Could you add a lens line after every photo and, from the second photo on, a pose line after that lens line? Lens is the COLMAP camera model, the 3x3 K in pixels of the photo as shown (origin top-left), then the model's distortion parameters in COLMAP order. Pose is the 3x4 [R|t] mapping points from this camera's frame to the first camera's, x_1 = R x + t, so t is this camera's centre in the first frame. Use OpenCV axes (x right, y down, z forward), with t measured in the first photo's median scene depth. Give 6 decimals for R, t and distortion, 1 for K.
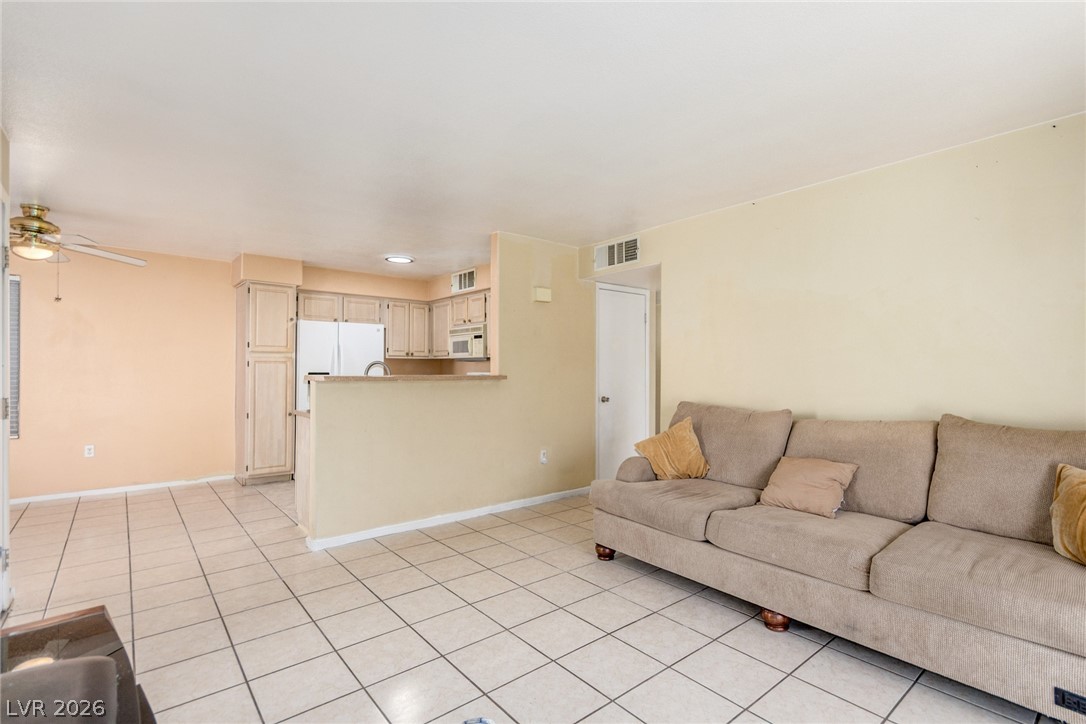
lens RADIAL K [[512.6, 0, 568.9], [0, 512.6, 369.4], [0, 0, 1]] dist [0.009074, -0.001713]
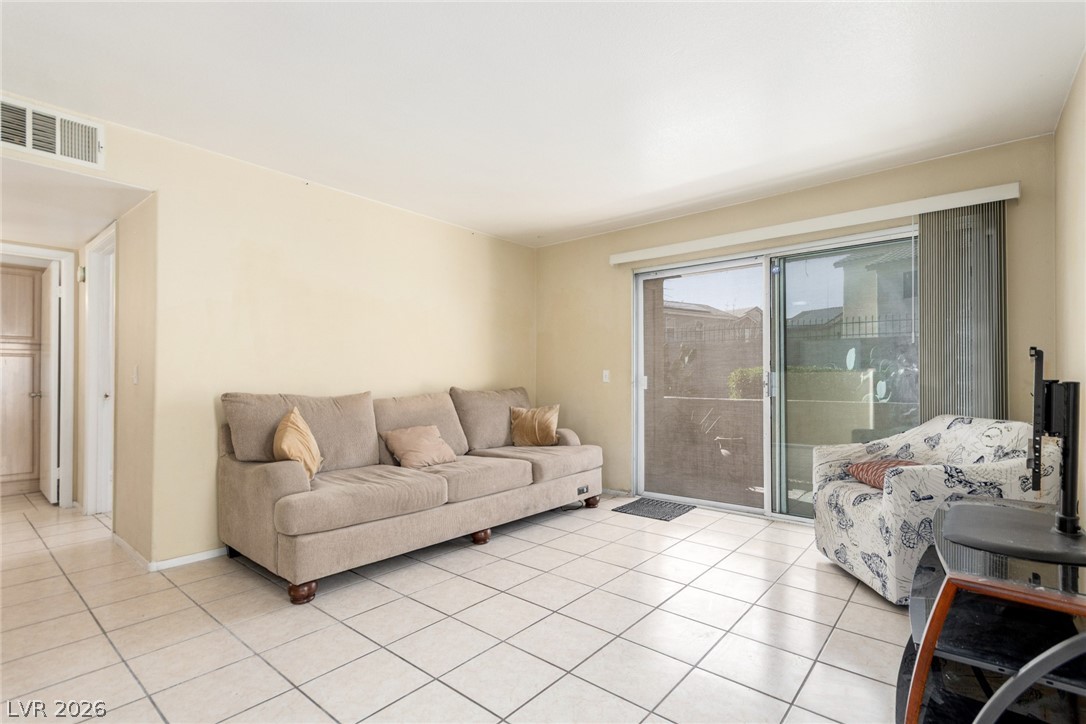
lens RADIAL K [[512.6, 0, 542.2], [0, 512.6, 369.7], [0, 0, 1]] dist [0.009074, -0.001713]
pose [[-0.154576, 0.017162, 0.987832, -0.412589], [0.001993, 0.999852, -0.017059, 0.028486], [-0.987979, -0.000668, -0.154588, 0.446054]]
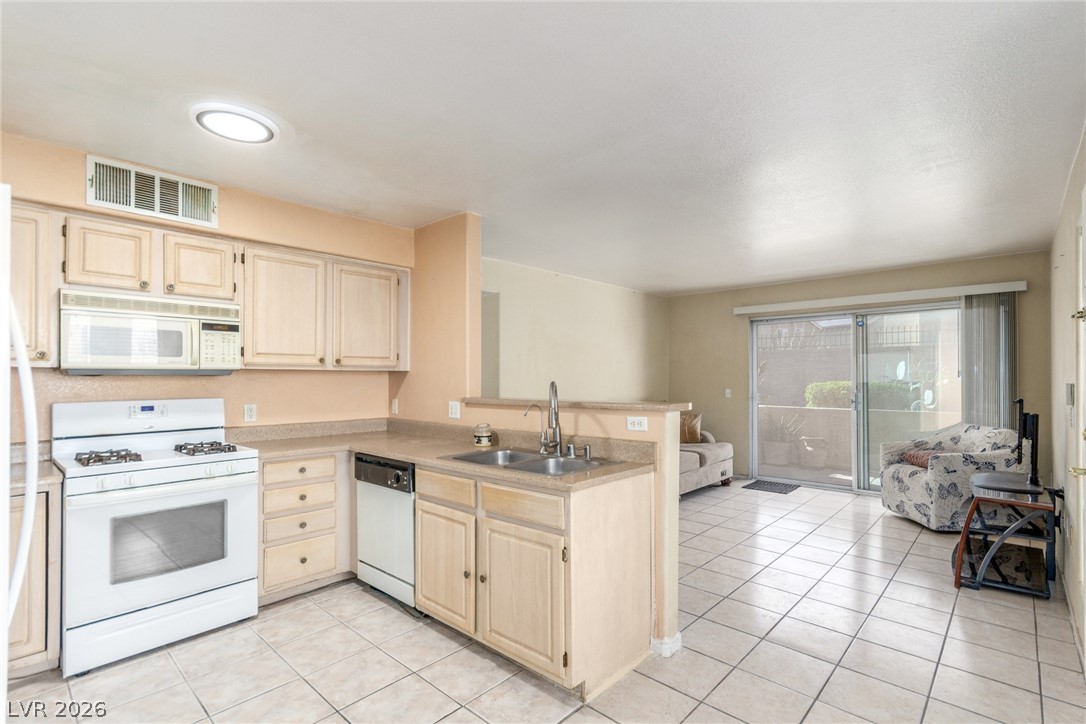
lens RADIAL K [[512.6, 0, 555.7], [0, 512.6, 372.1], [0, 0, 1]] dist [0.009074, -0.001713]
pose [[-0.122092, 0.008745, 0.992480, -0.712581], [0.003947, 0.999958, -0.008326, -0.015675], [-0.992511, 0.002901, -0.122121, 0.751093]]
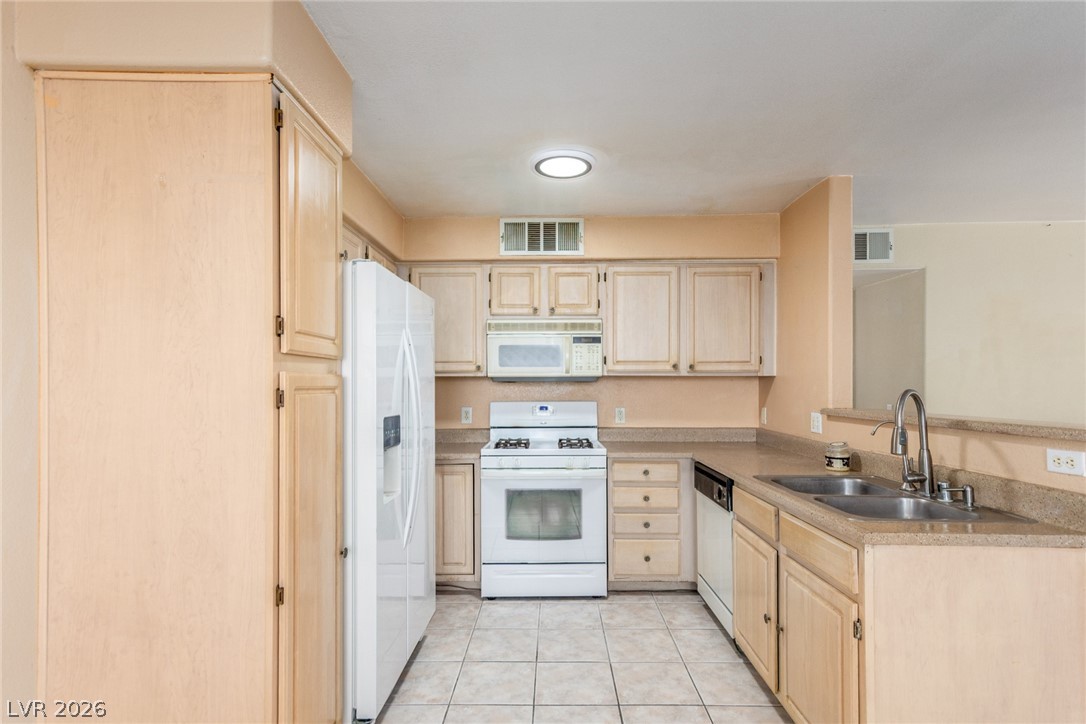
lens RADIAL K [[551.1, 0, 548.4], [0, 551.1, 385.1], [0, 0, 1]] dist [0.005872, 0.003993]
pose [[0.665750, -0.003546, 0.746166, -0.668025], [0.003918, 0.999992, 0.001257, -0.014983], [-0.746164, 0.002087, 0.665759, 0.633993]]
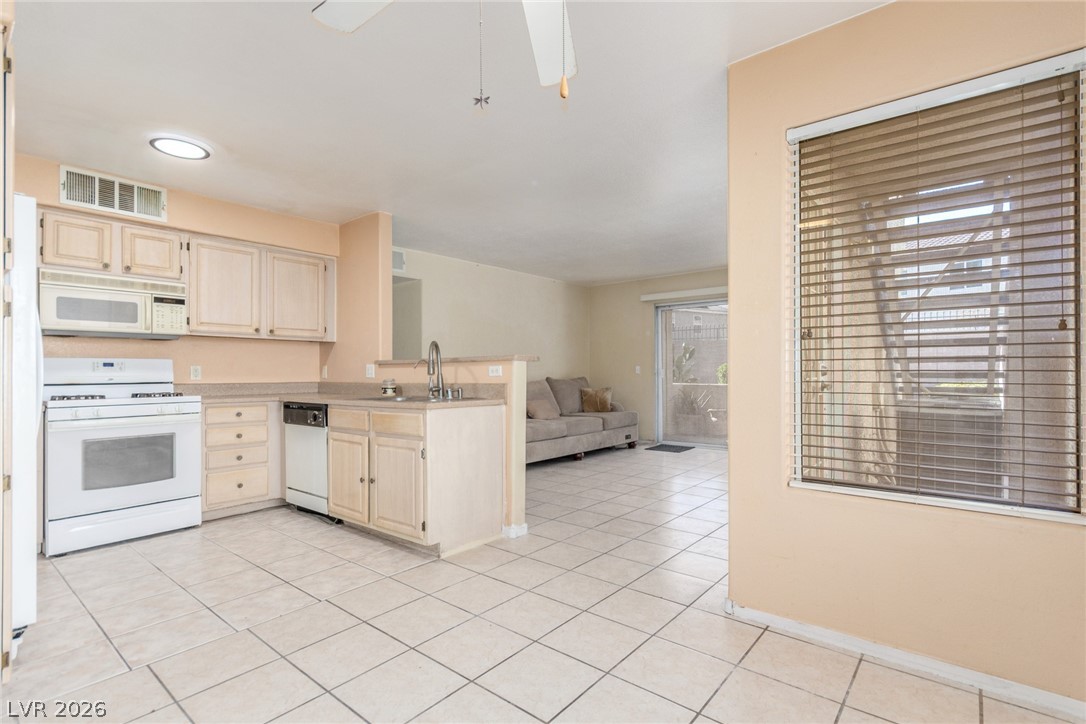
lens RADIAL K [[512.6, 0, 568.0], [0, 512.6, 364.8], [0, 0, 1]] dist [0.009074, -0.001713]
pose [[-0.197042, 0.015115, 0.980278, -0.889017], [0.012262, 0.999841, -0.012952, 0.027622], [-0.980318, 0.009468, -0.197196, 0.660852]]
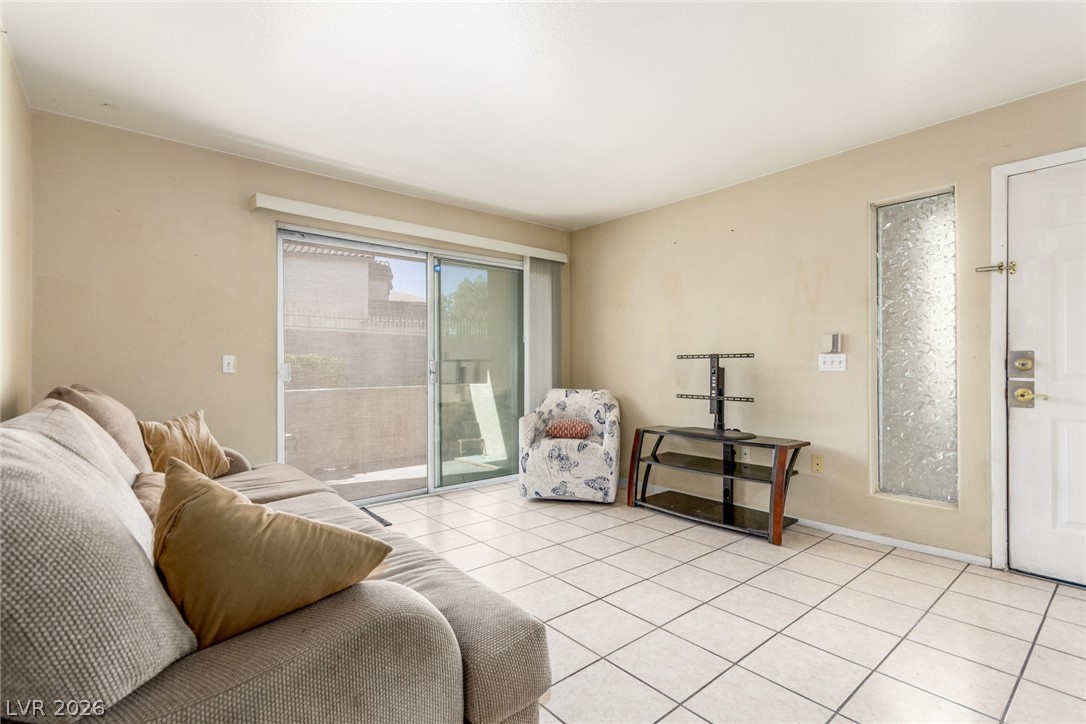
lens RADIAL K [[512.6, 0, 562.9], [0, 512.6, 364.0], [0, 0, 1]] dist [0.009074, -0.001713]
pose [[-0.999745, 0.005330, 0.021926, 0.017686], [0.005381, 0.999983, 0.002252, 0.025239], [-0.021914, 0.002370, -0.999757, 0.787258]]
